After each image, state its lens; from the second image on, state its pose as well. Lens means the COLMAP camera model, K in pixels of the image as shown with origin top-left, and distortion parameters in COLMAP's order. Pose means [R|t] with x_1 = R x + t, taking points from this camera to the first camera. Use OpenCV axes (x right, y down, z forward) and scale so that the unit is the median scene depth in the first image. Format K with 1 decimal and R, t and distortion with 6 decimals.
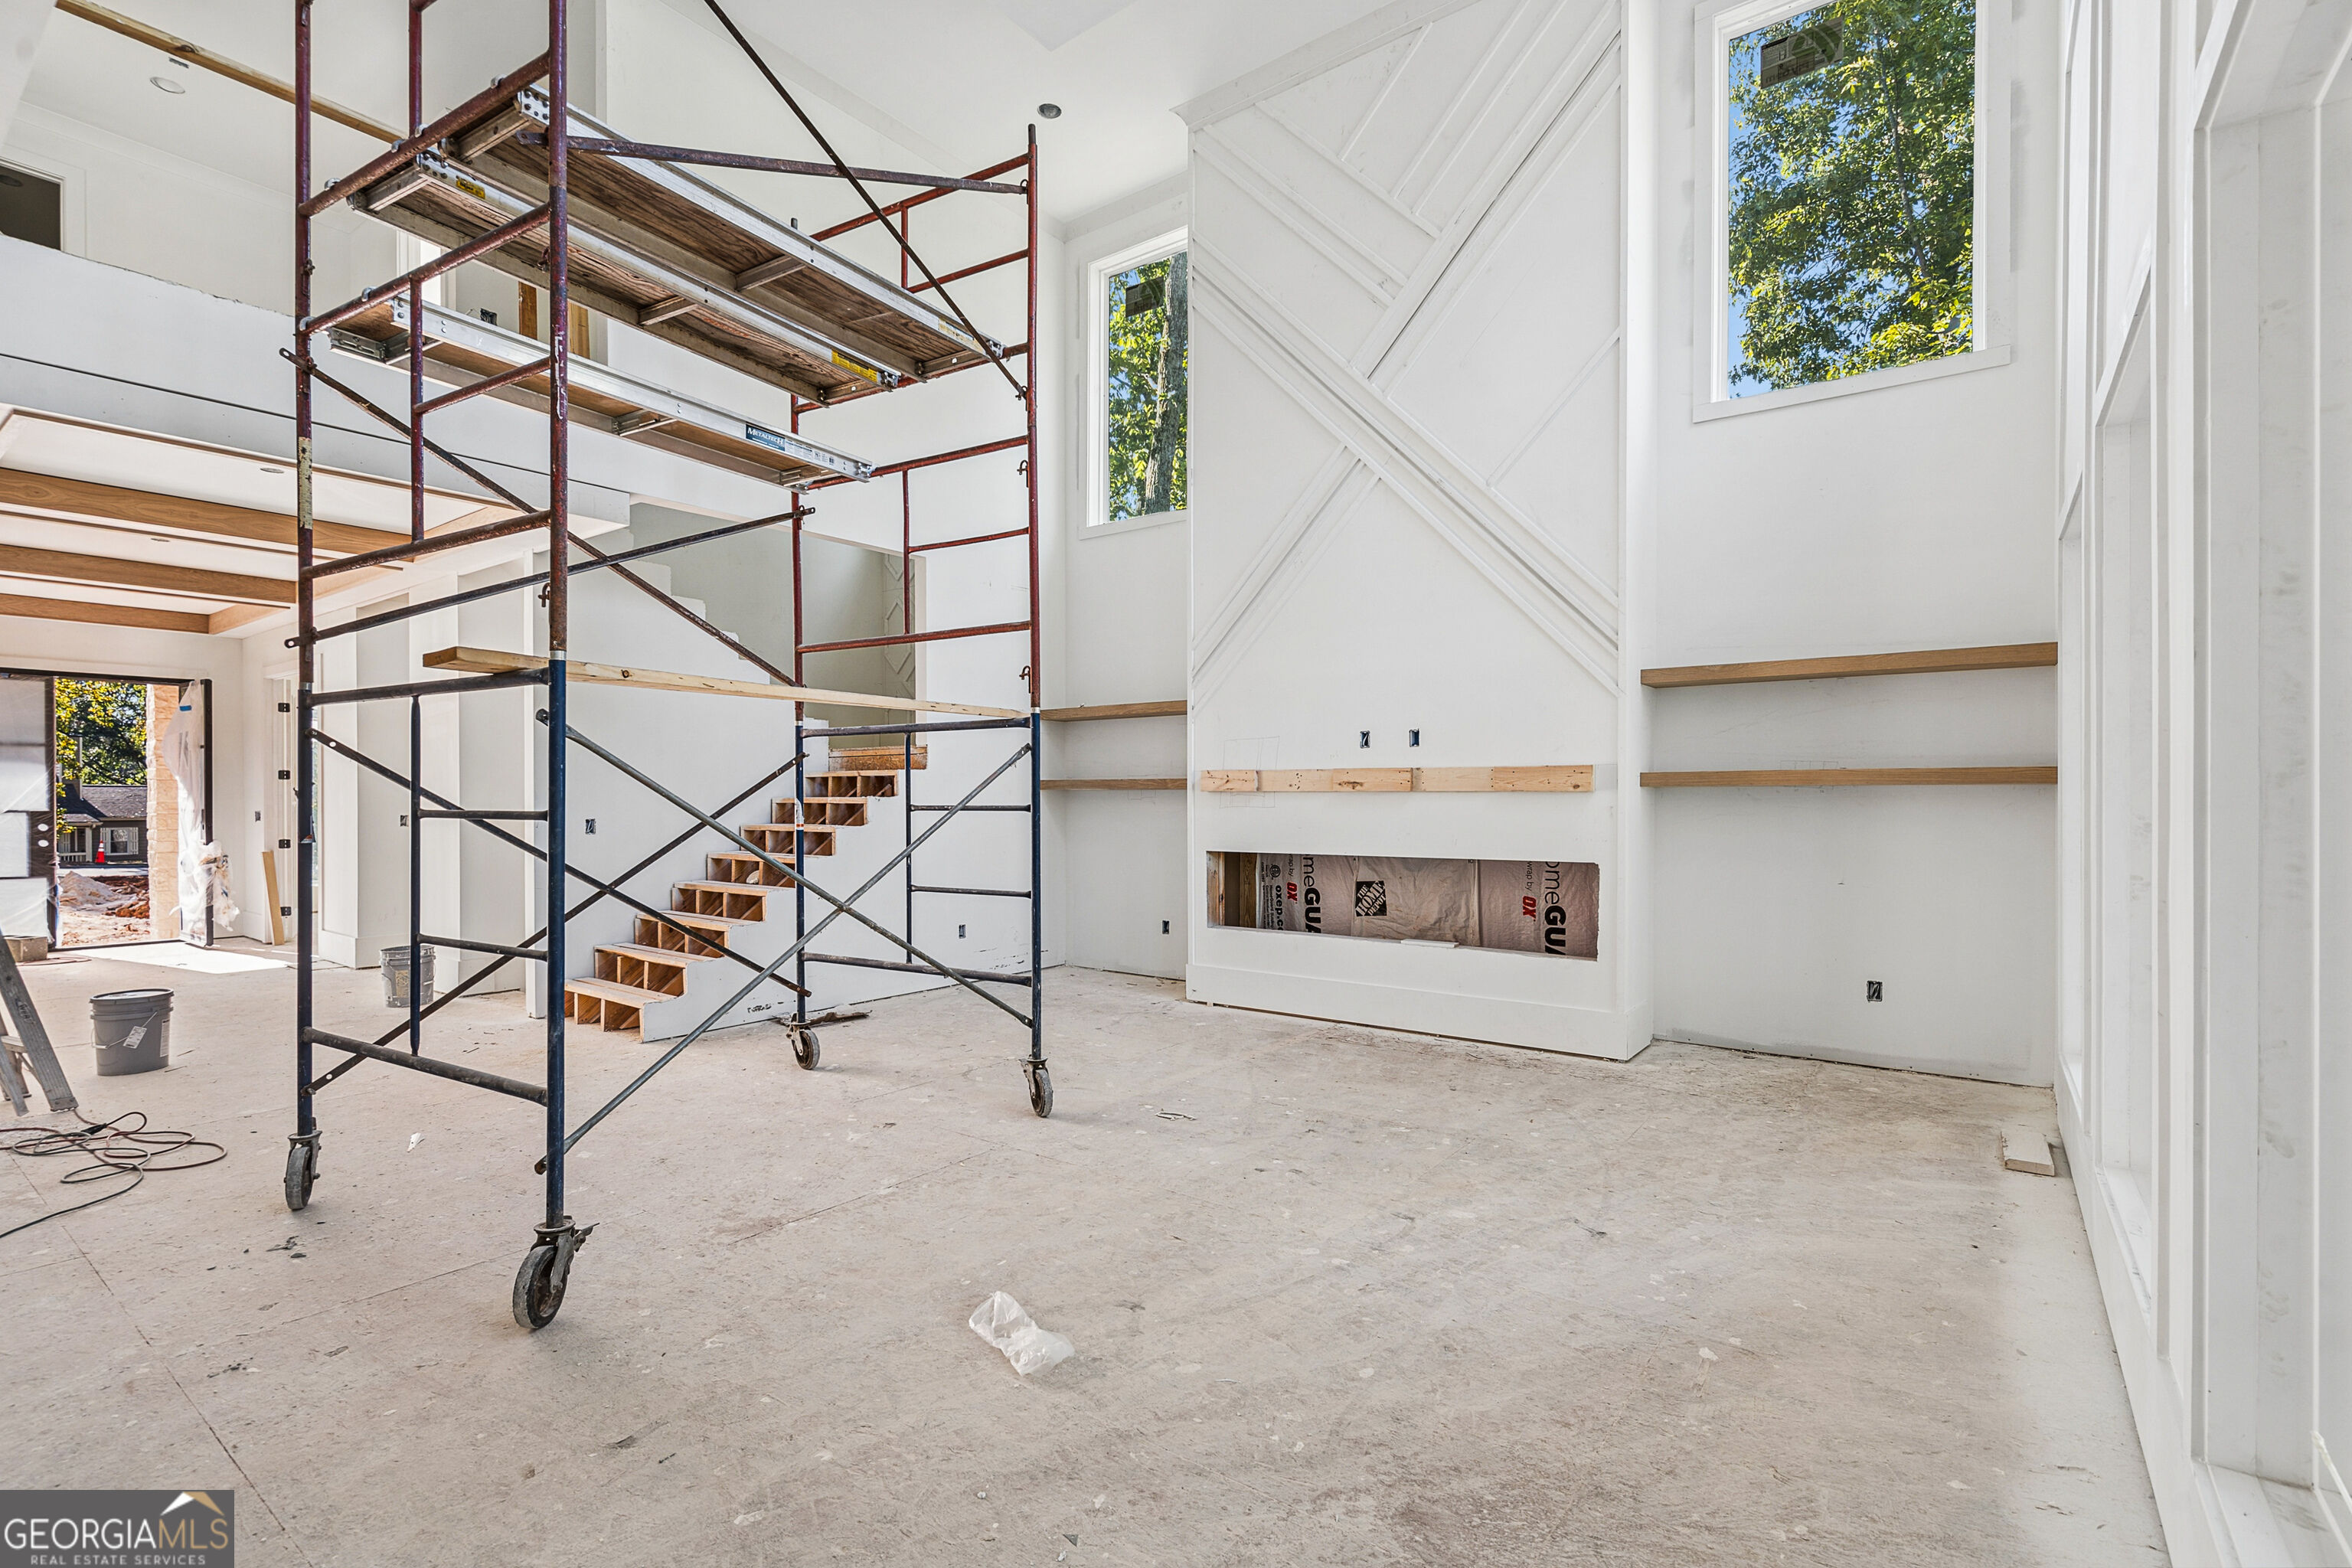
lens RADIAL K [[1084.5, 0, 1168.0], [0, 1084.5, 785.2], [0, 0, 1]] dist [-0.000366, -0.000101]
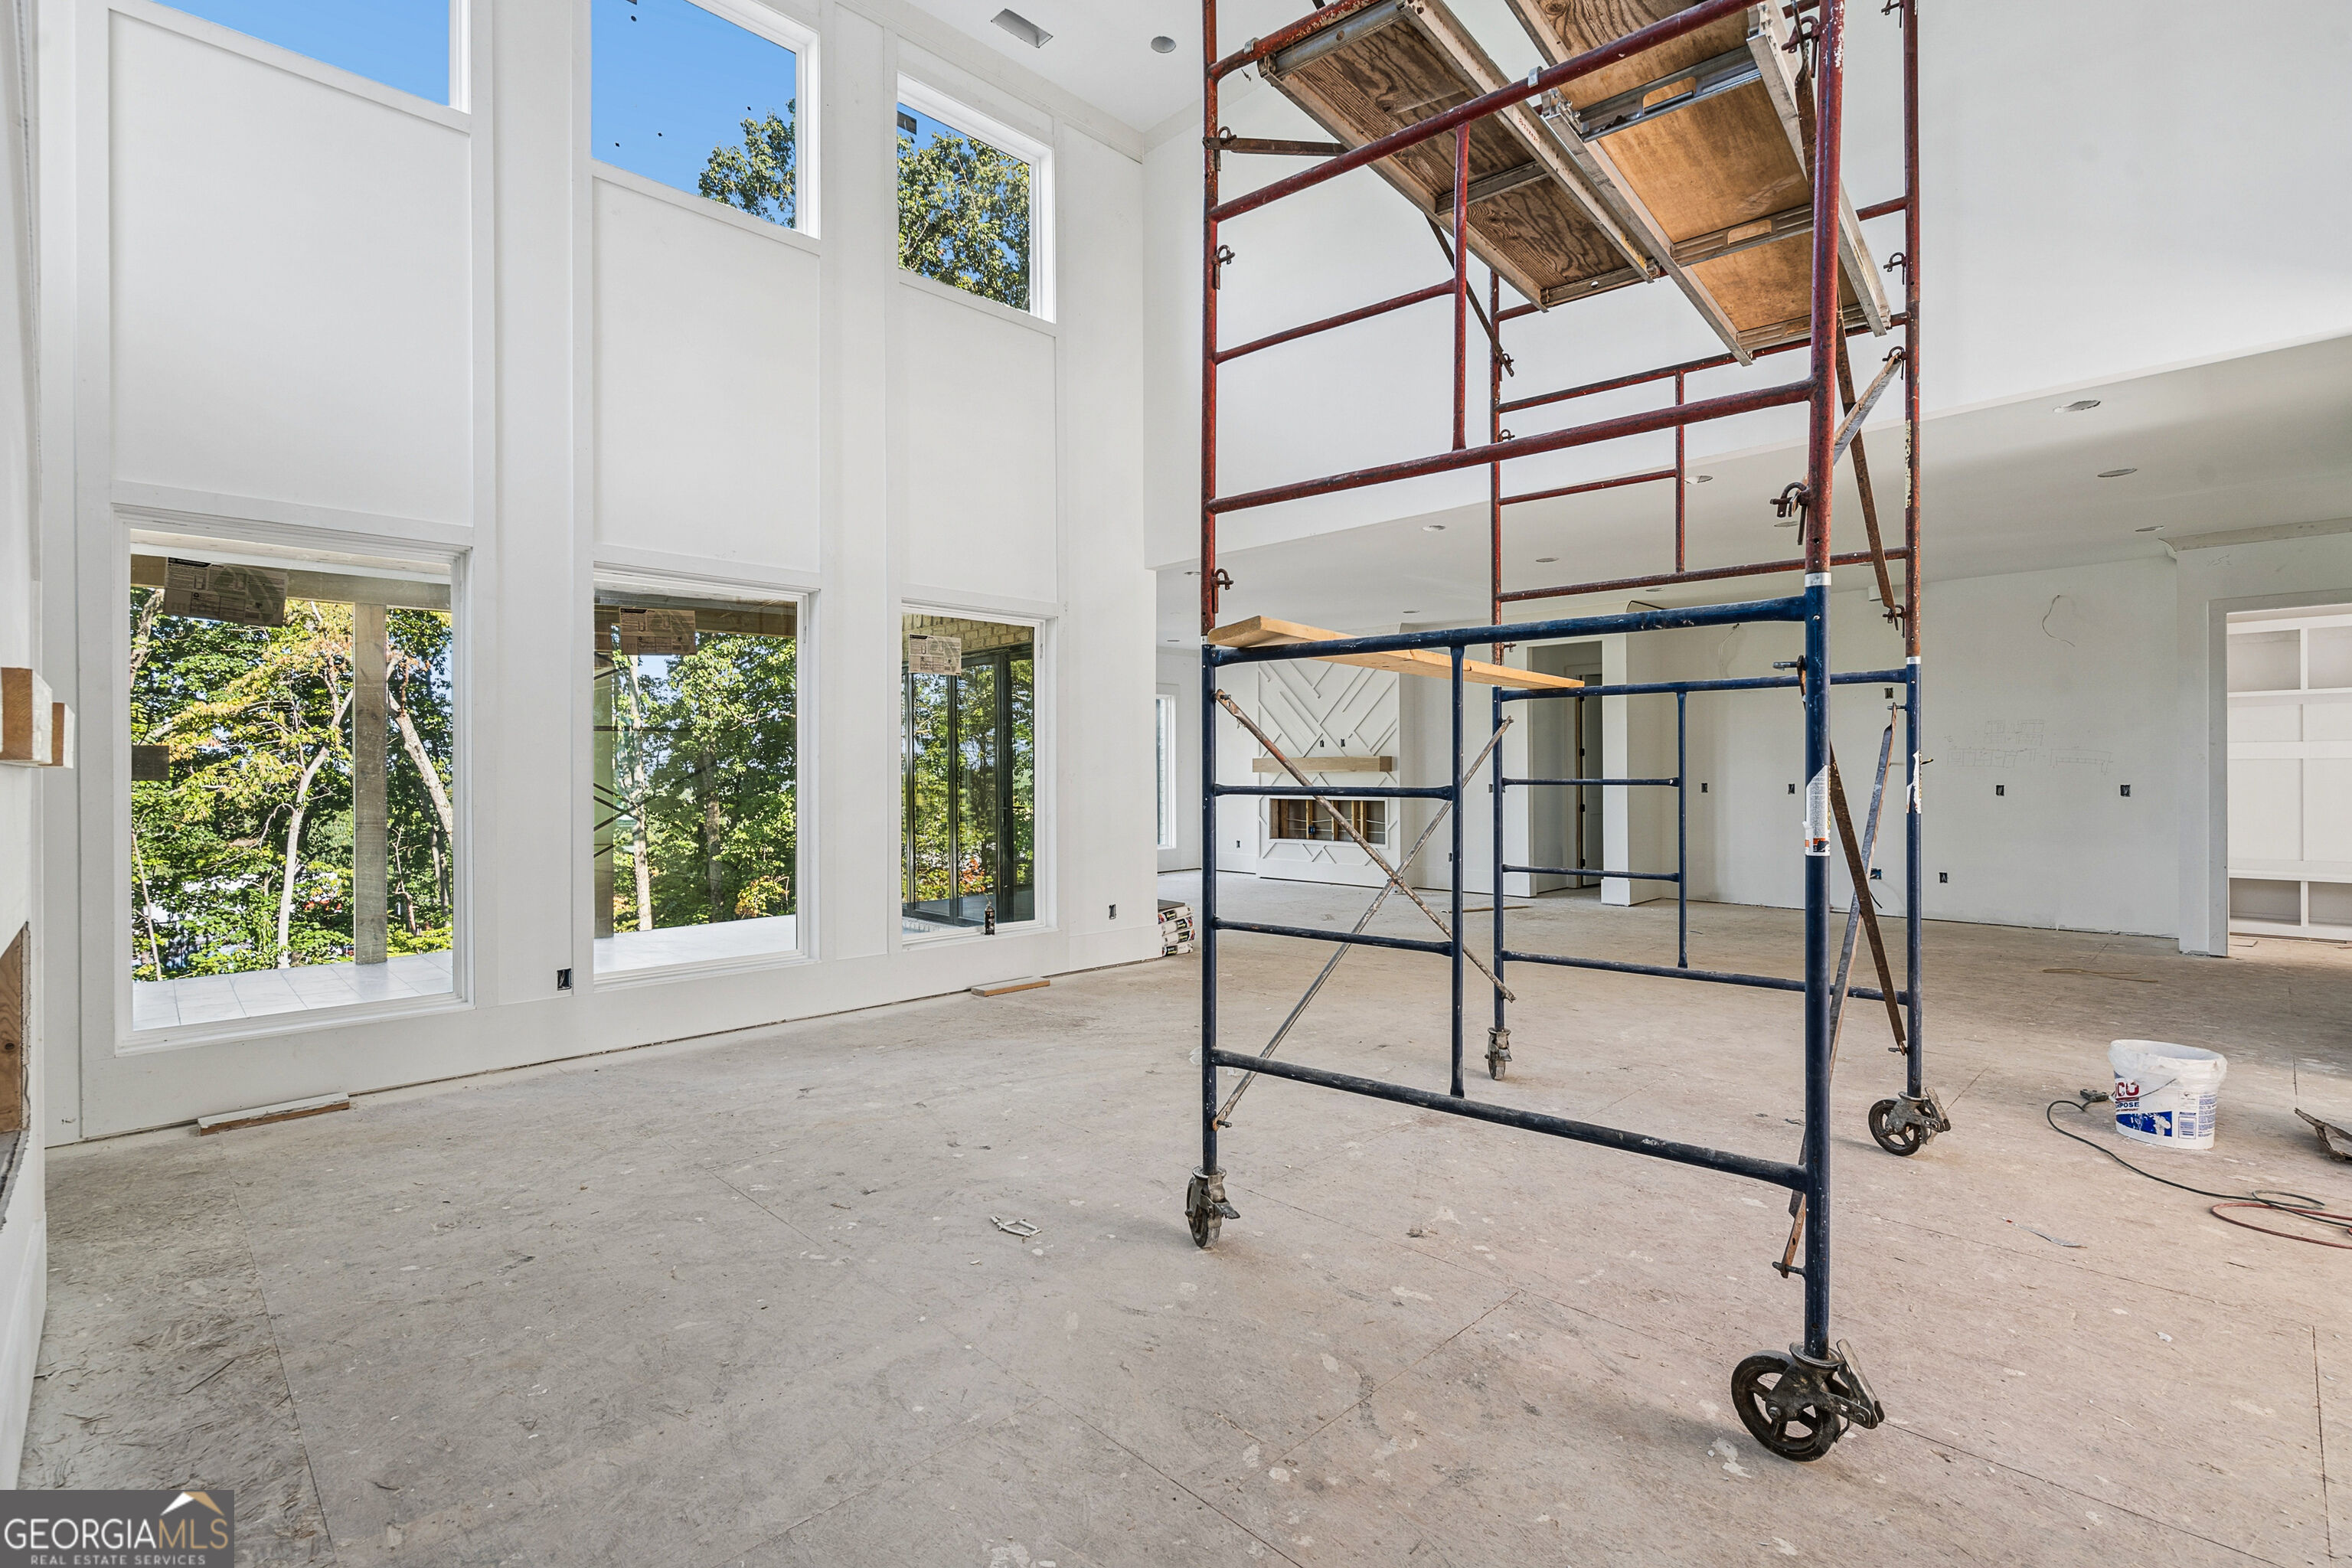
lens RADIAL K [[1084.5, 0, 1168.0], [0, 1084.5, 785.2], [0, 0, 1]] dist [-0.000366, -0.000101]
pose [[-0.987826, 0.002972, 0.155534, -0.215117], [0.003422, 0.999991, 0.002624, 0.018054], [-0.155525, 0.003124, -0.987827, 1.784612]]
